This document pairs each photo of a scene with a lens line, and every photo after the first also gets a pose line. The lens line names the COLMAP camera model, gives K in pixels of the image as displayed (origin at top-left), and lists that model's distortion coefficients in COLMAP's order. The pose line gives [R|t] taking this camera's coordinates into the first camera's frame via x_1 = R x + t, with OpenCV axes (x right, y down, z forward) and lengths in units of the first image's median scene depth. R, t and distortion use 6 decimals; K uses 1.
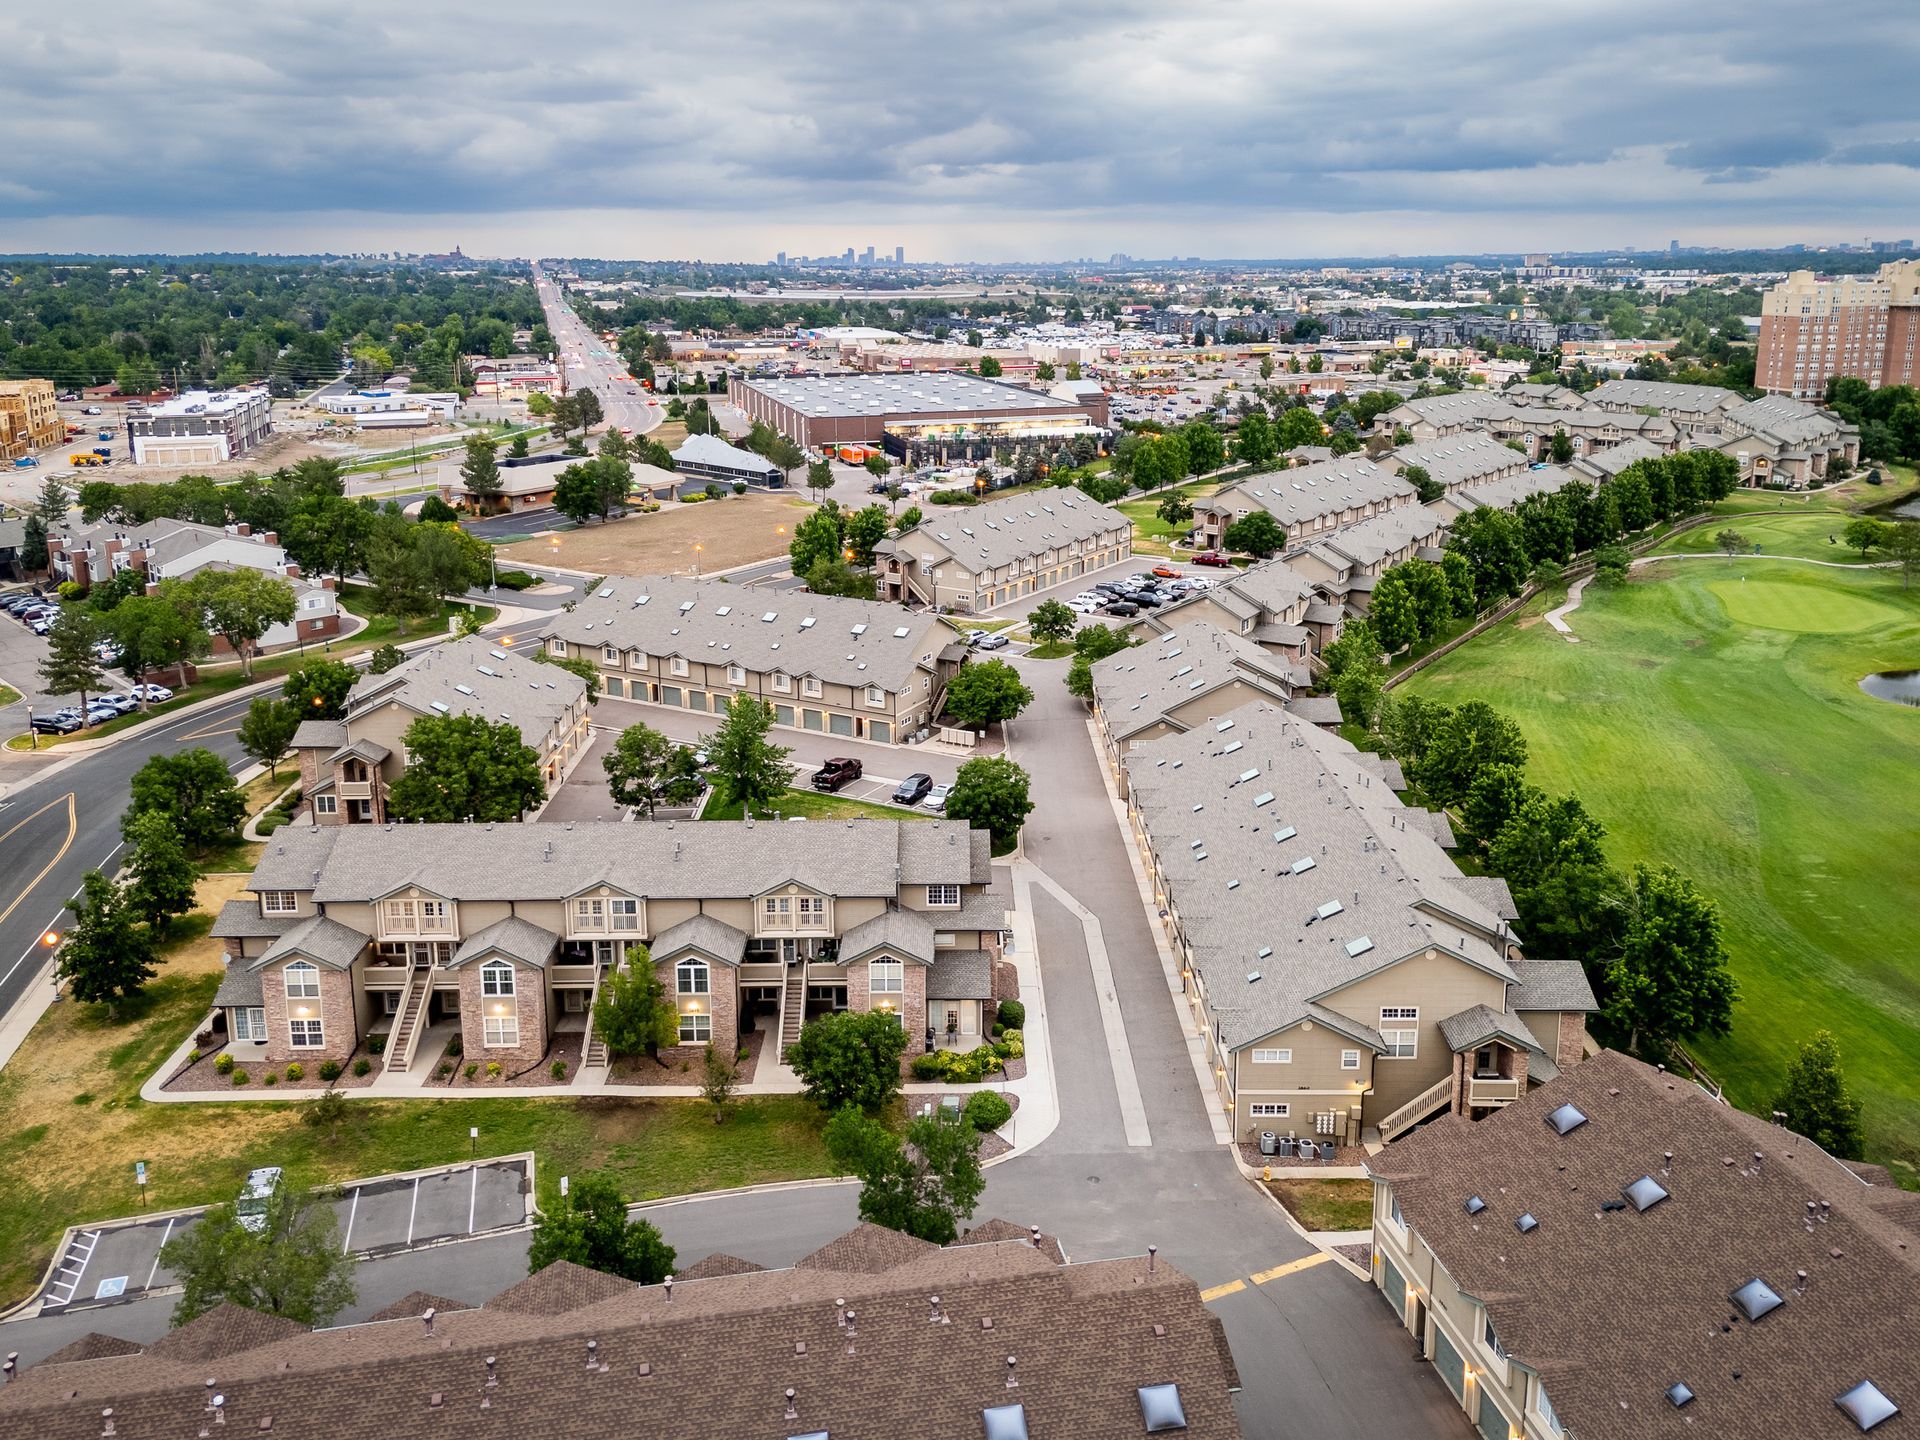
lens RADIAL K [[1468.7, 0, 941.8], [0, 1468.7, 585.7], [0, 0, 1]] dist [0.062695, -0.051448]
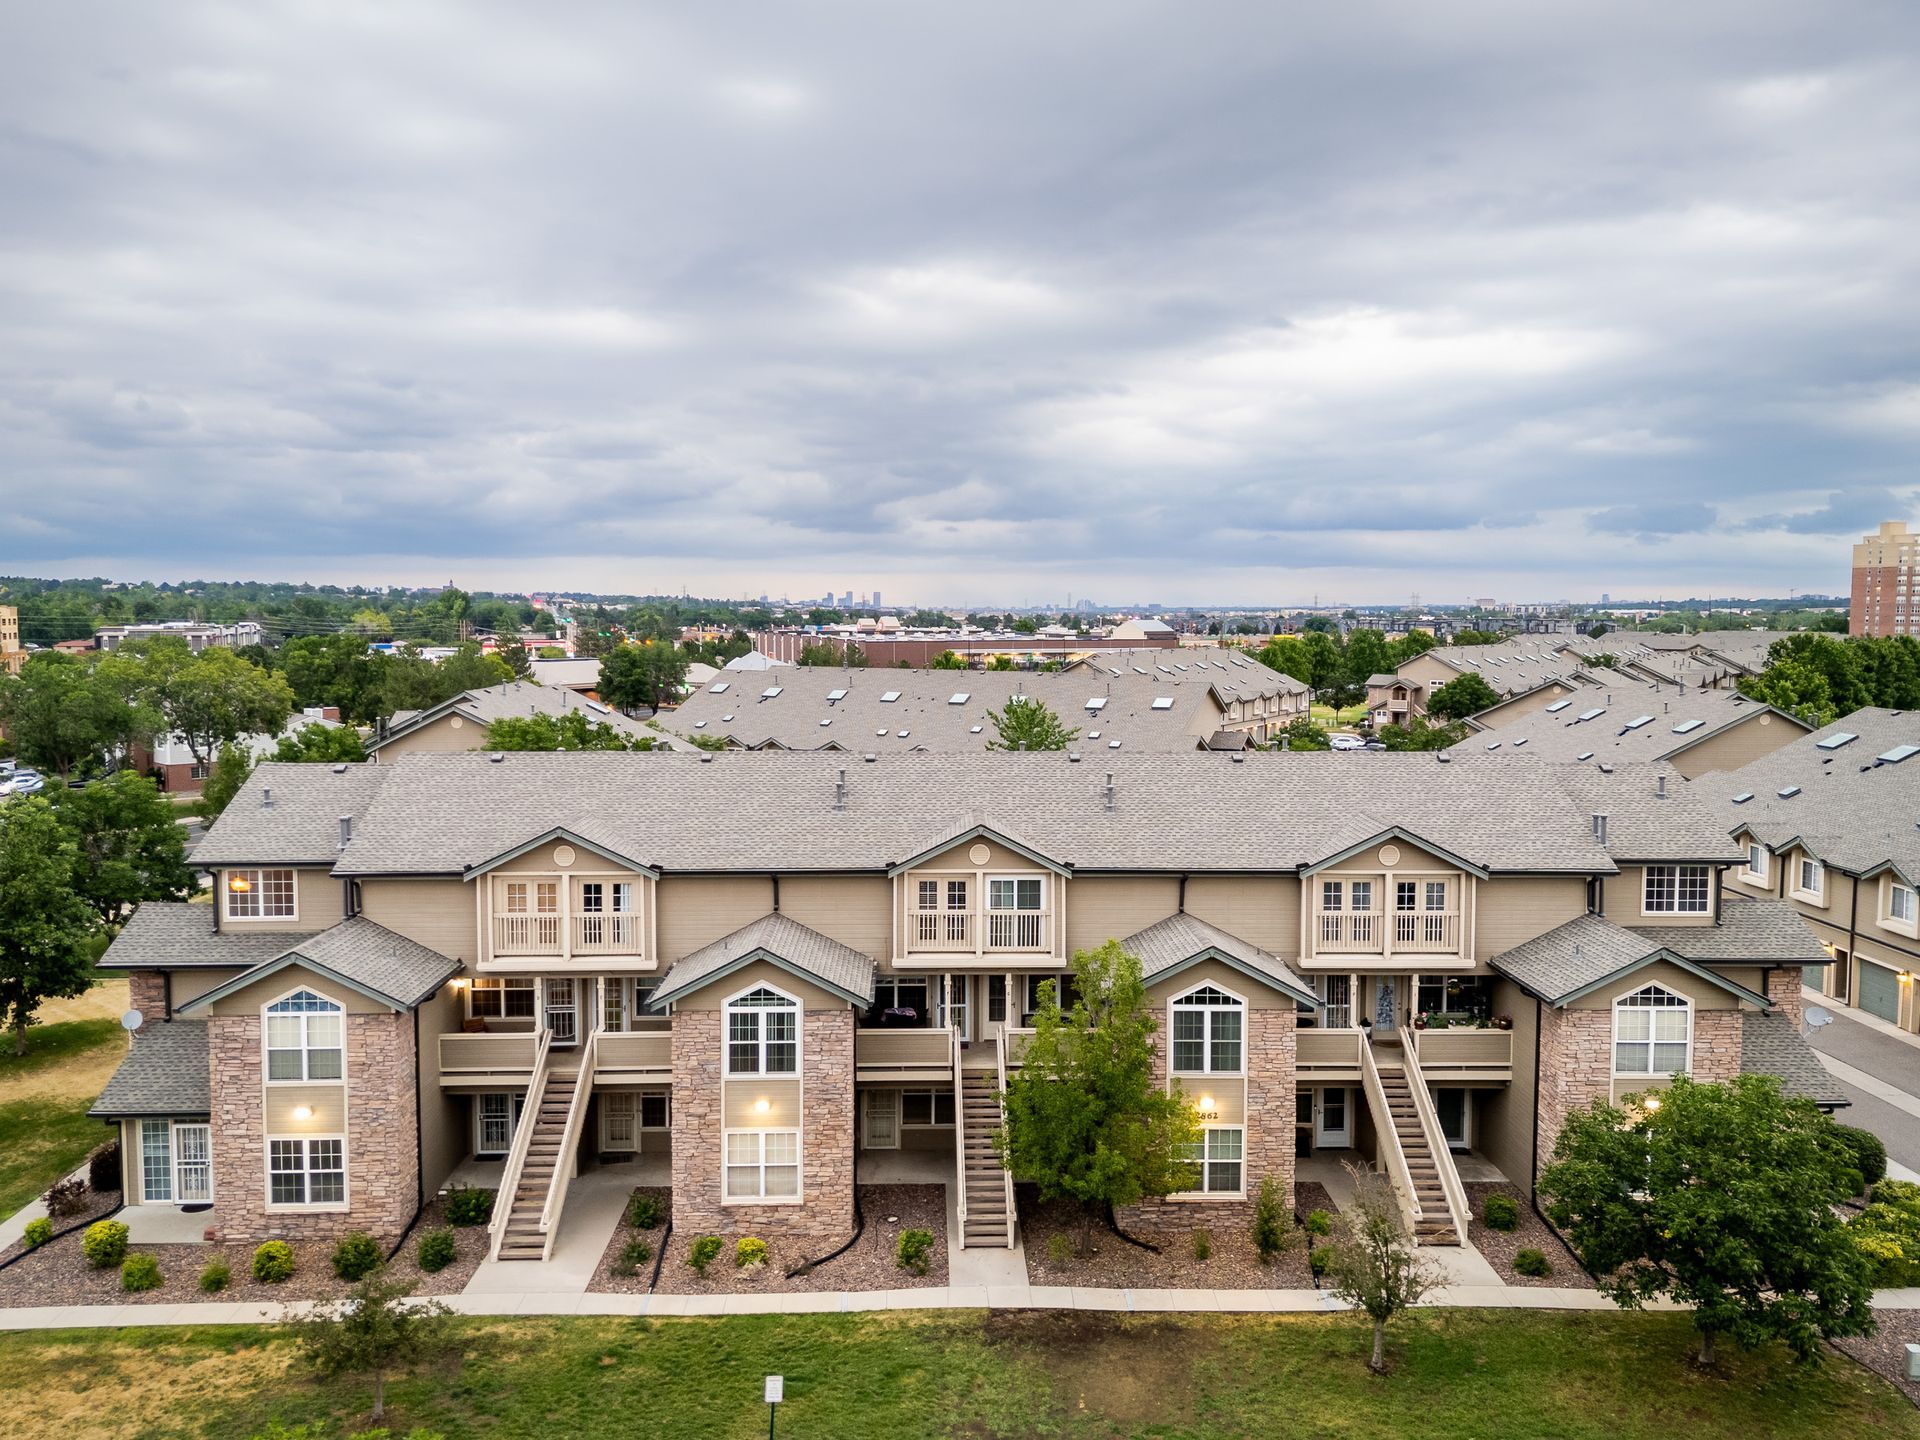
lens RADIAL K [[1439.9, 0, 947.8], [0, 1439.9, 716.9], [0, 0, 1]] dist [0.079946, -0.074396]
pose [[0.999771, 0.000684, 0.021376, -0.244886], [0.002245, 0.990608, -0.136714, 0.222493], [-0.021268, 0.136731, 0.990380, 0.546040]]
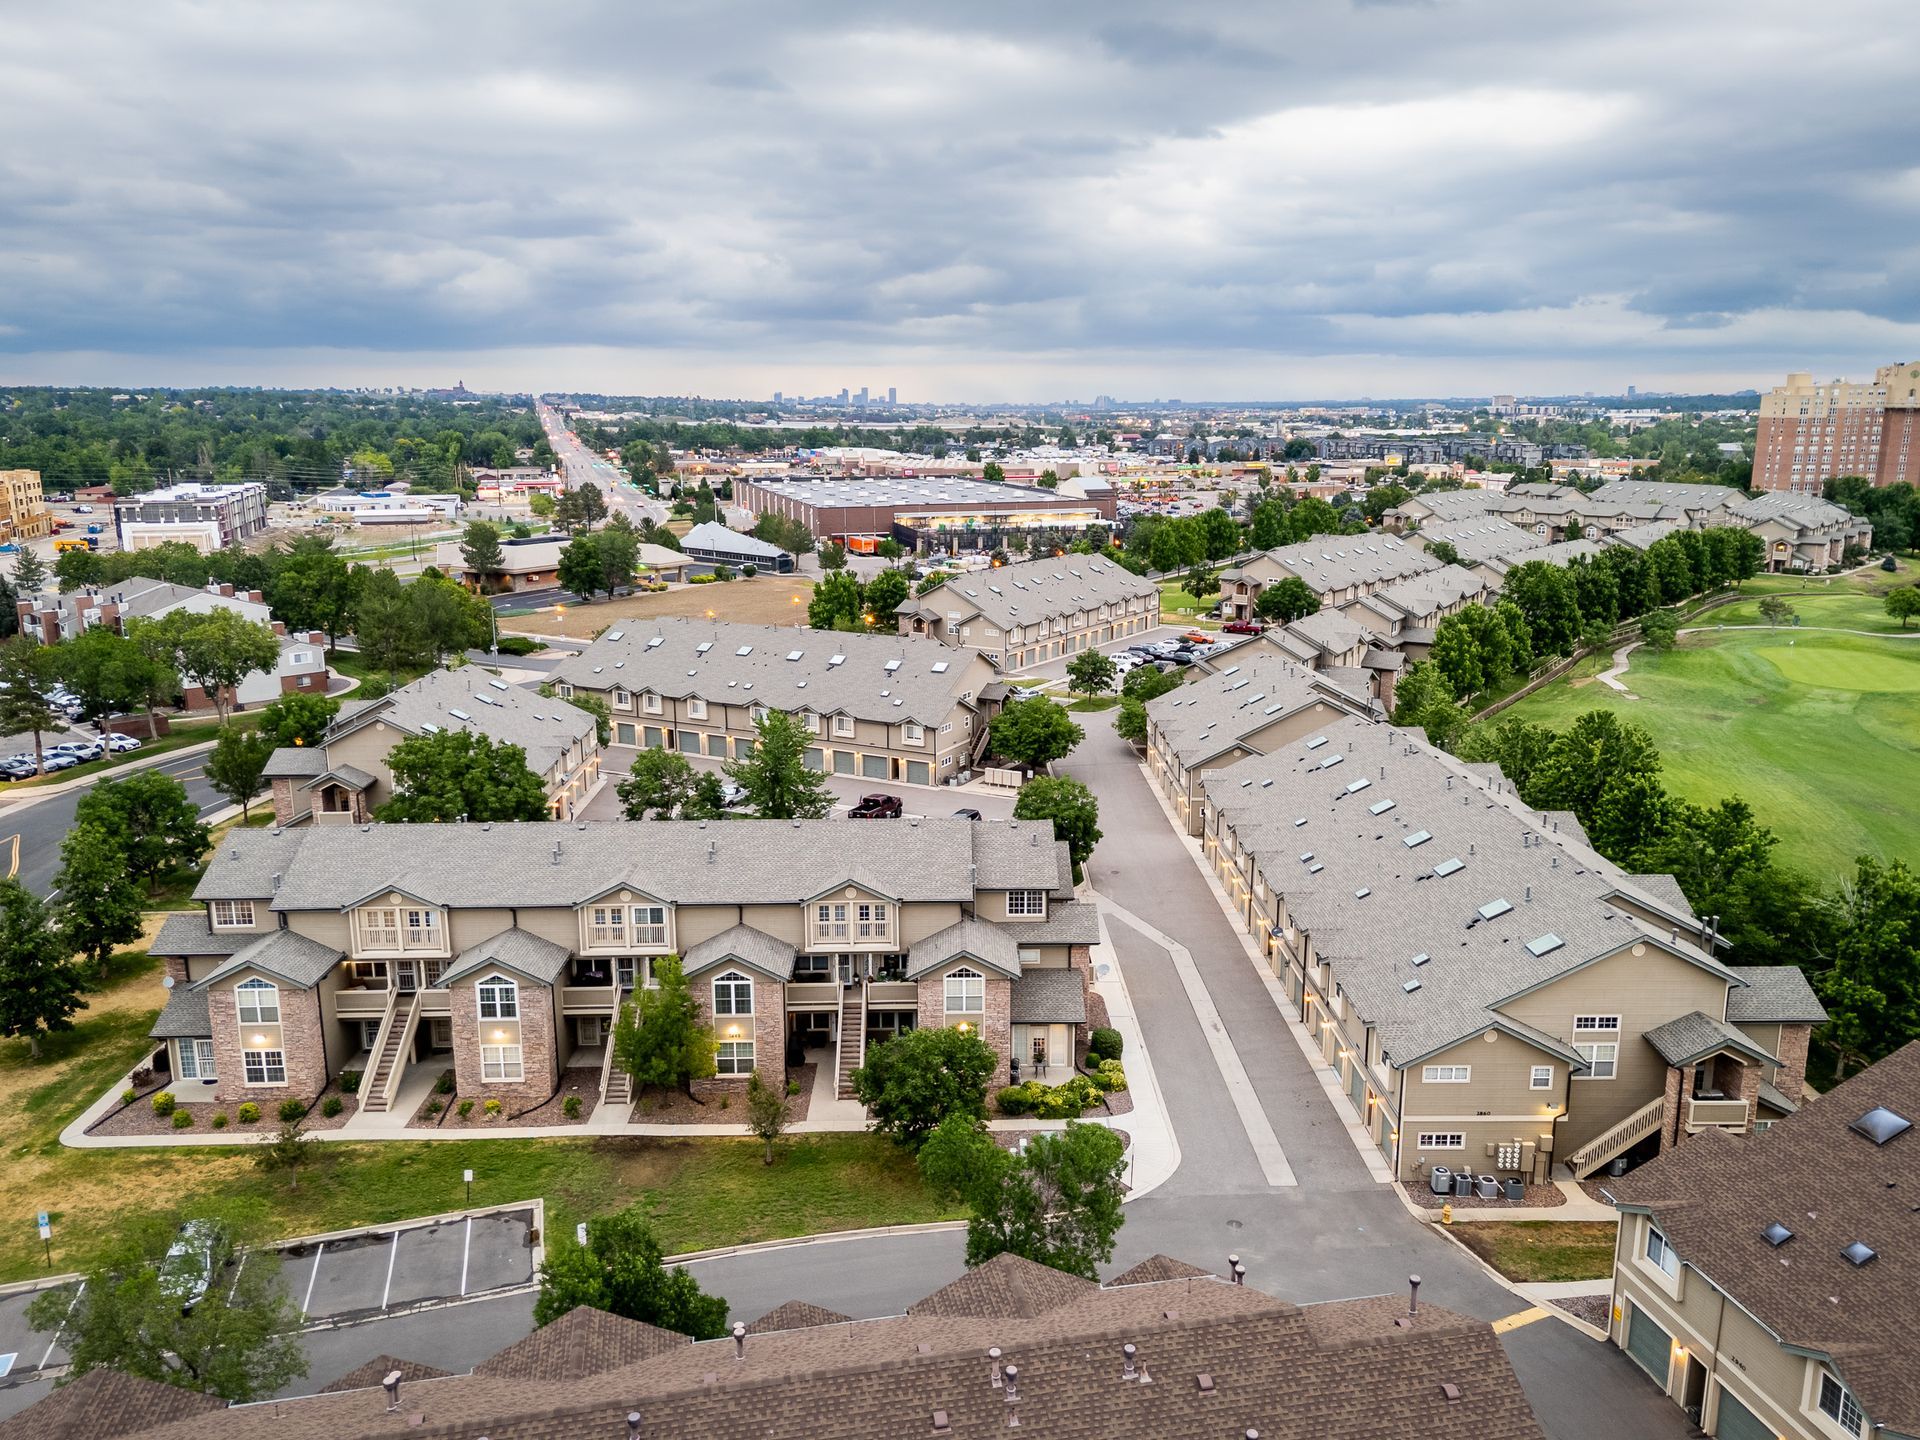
lens RADIAL K [[1422.5, 0, 960.0], [0, 1422.5, 720.0], [0, 0, 1]] dist [0.079608, -0.076052]
pose [[0.999845, -0.004706, 0.016960, -0.051398], [0.004621, 0.999976, 0.005076, 0.102198], [-0.016983, -0.004997, 0.999843, 0.184436]]
